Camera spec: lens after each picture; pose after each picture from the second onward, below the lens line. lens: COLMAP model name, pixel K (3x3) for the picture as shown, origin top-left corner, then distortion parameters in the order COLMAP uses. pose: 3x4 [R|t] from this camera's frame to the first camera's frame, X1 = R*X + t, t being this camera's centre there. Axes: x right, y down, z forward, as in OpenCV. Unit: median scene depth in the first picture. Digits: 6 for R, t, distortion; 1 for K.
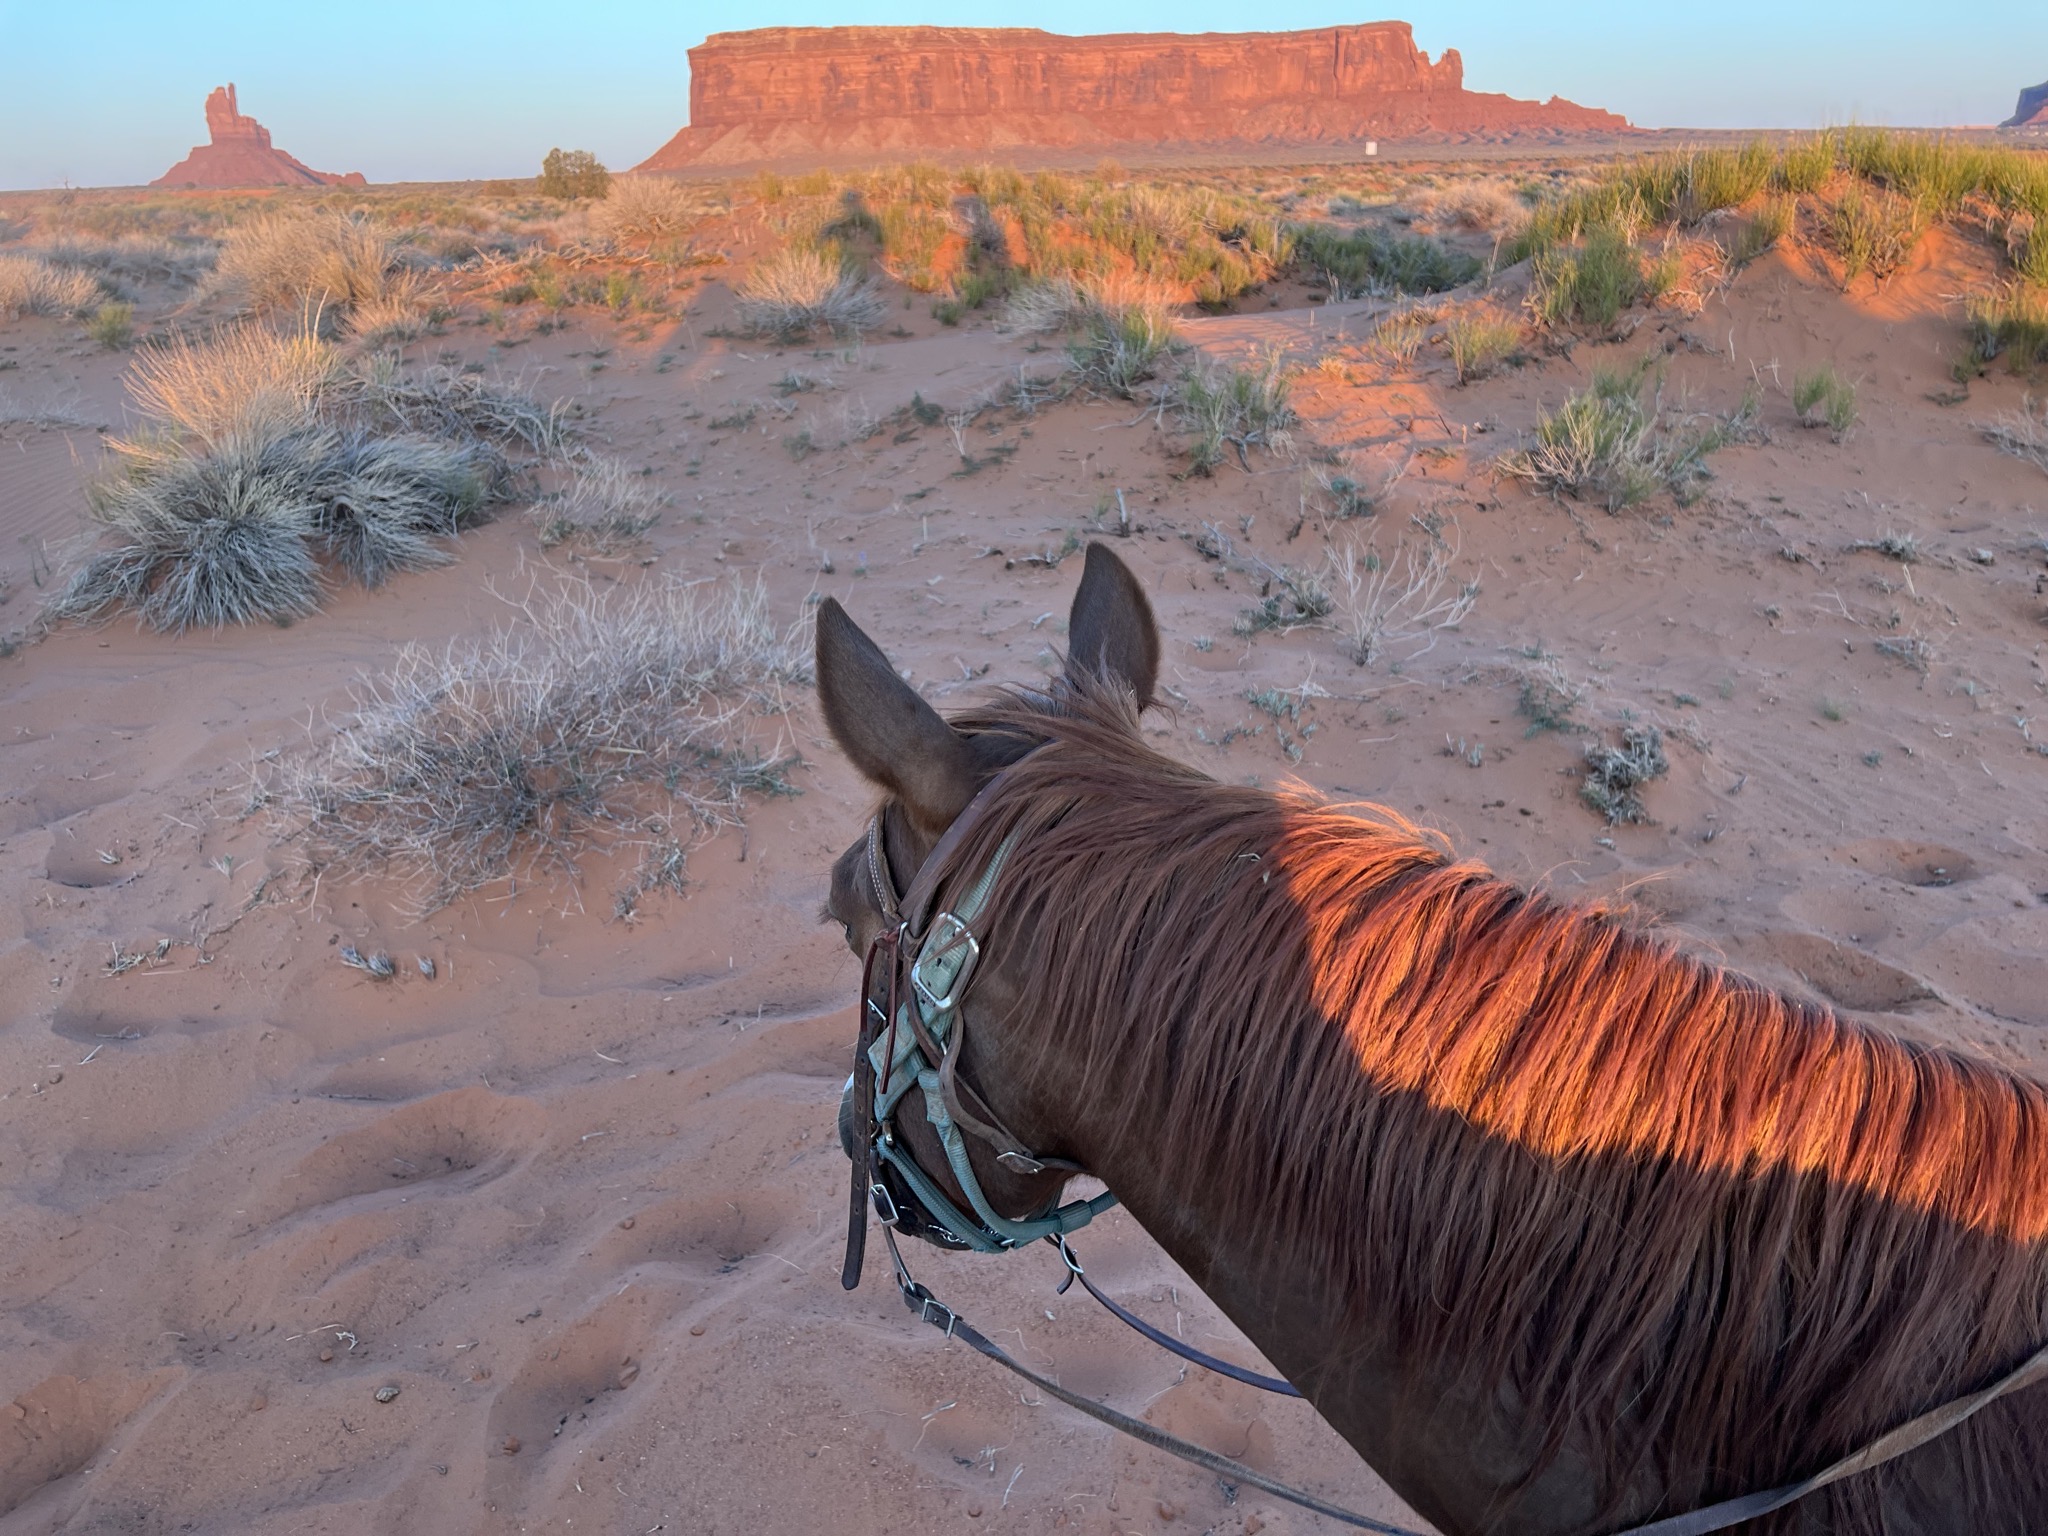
lens RADIAL K [[1538.6, 0, 1007.8], [0, 1538.6, 755.1], [0, 0, 1]] dist [0.052639, -0.064760]
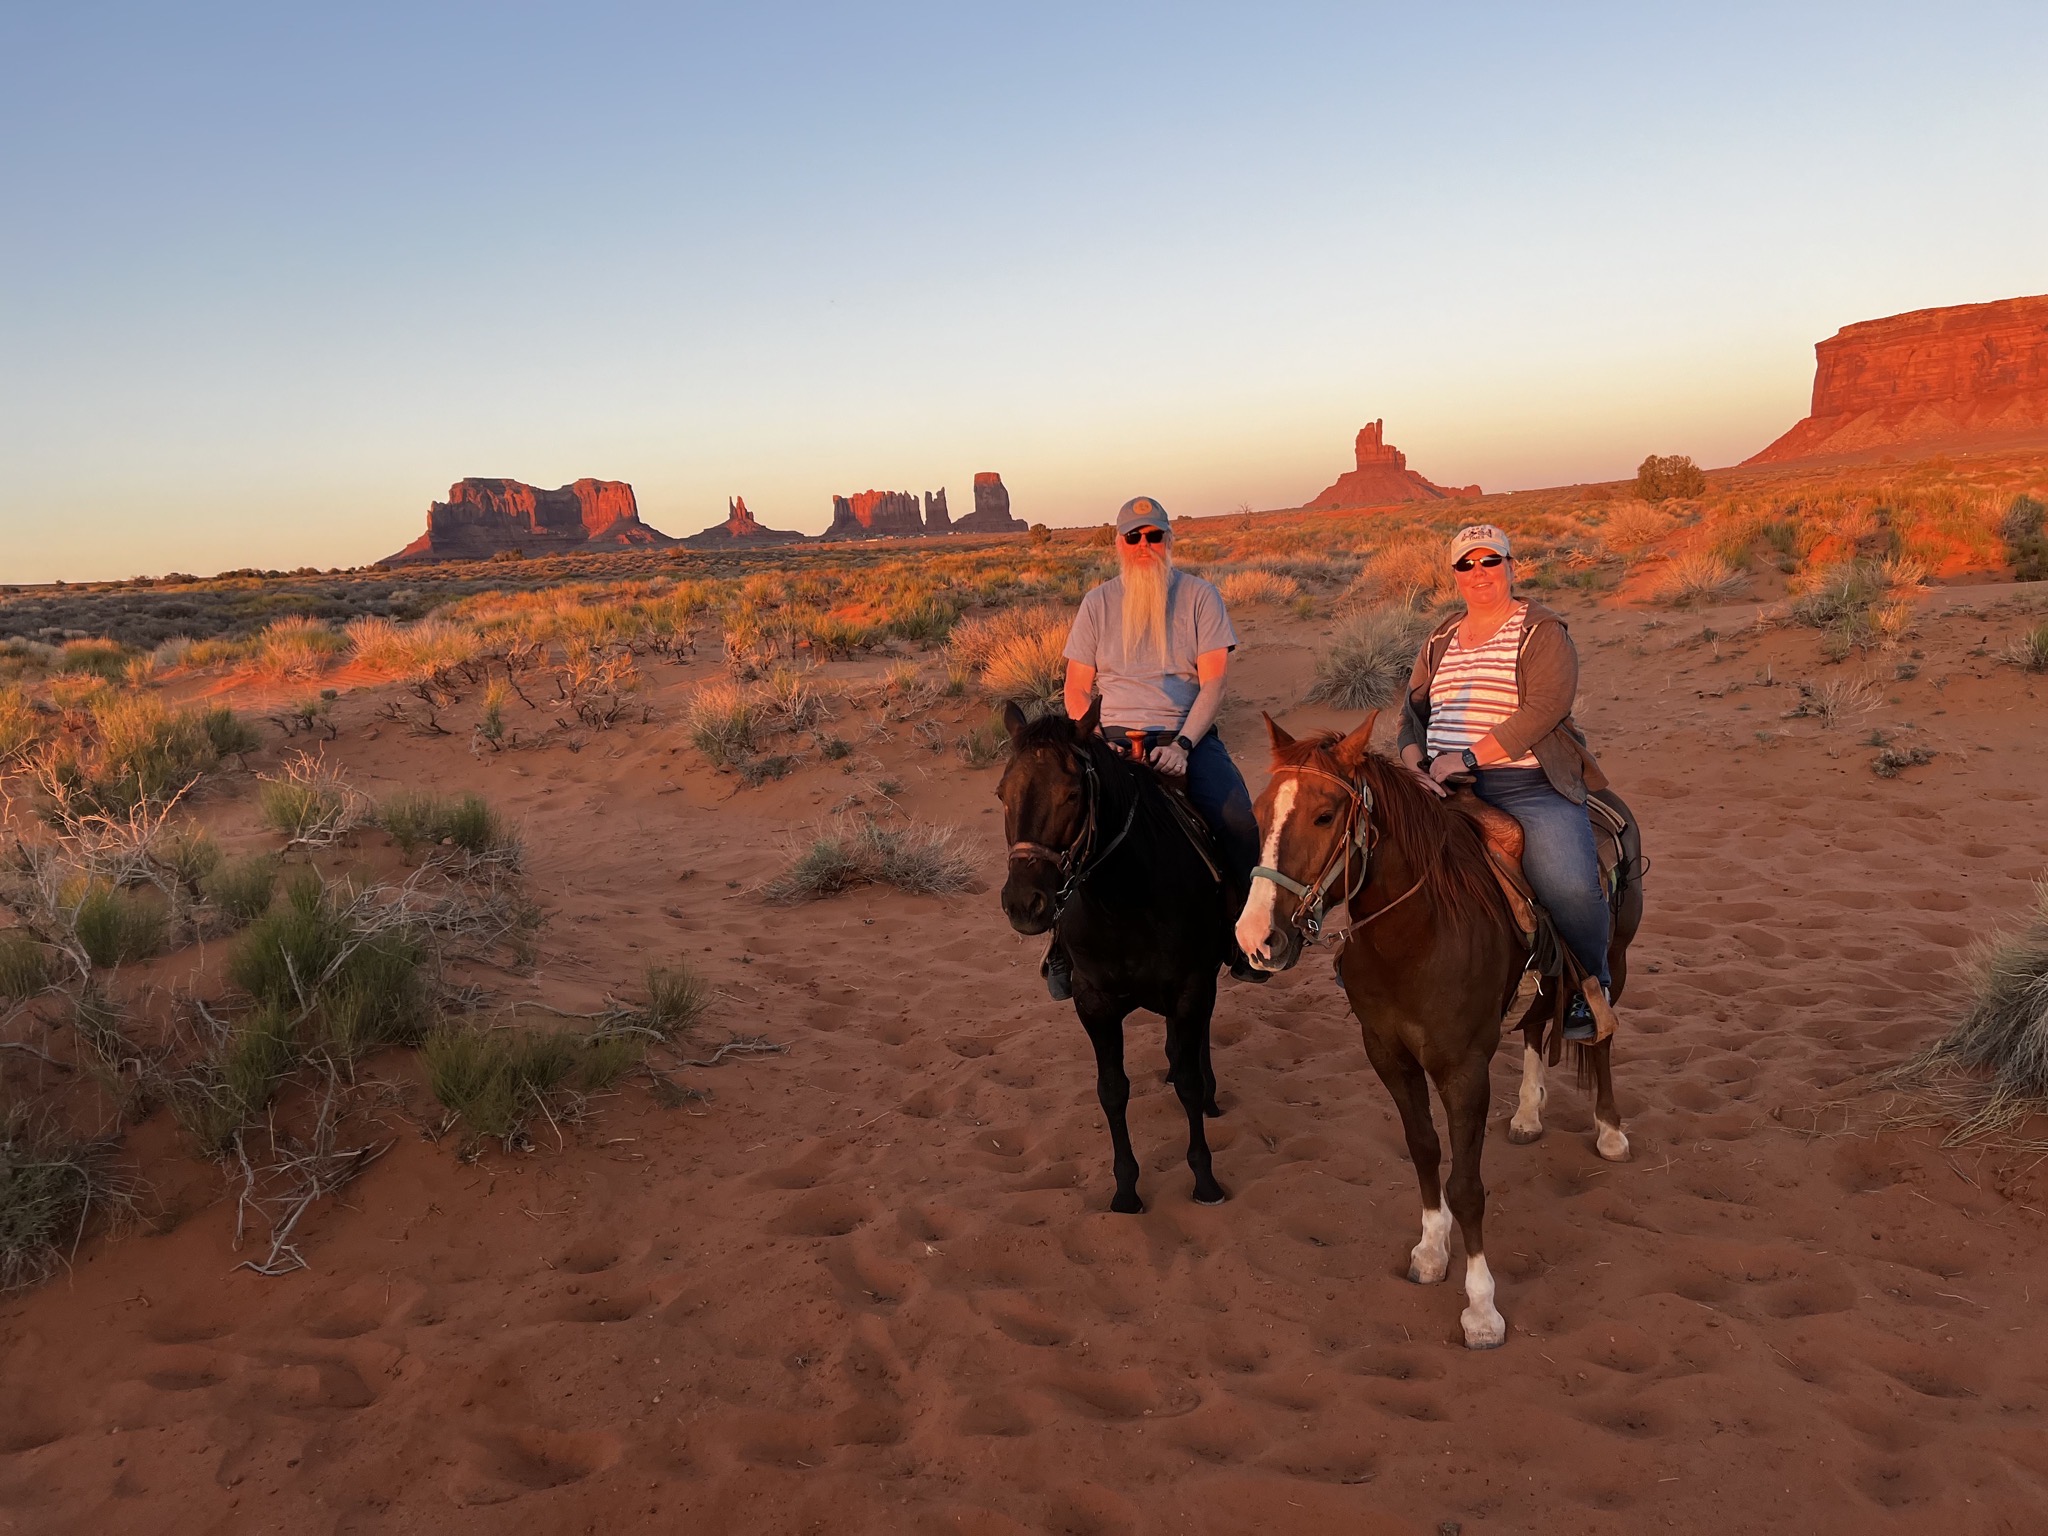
lens RADIAL K [[1538.6, 0, 1037.7], [0, 1538.6, 787.0], [0, 0, 1]] dist [0.052639, -0.064760]
pose [[0.797435, 0.056894, -0.600717, 0.077815], [-0.152942, 0.982093, -0.110011, 0.051564], [0.583700, 0.179602, 0.791857, -0.166307]]
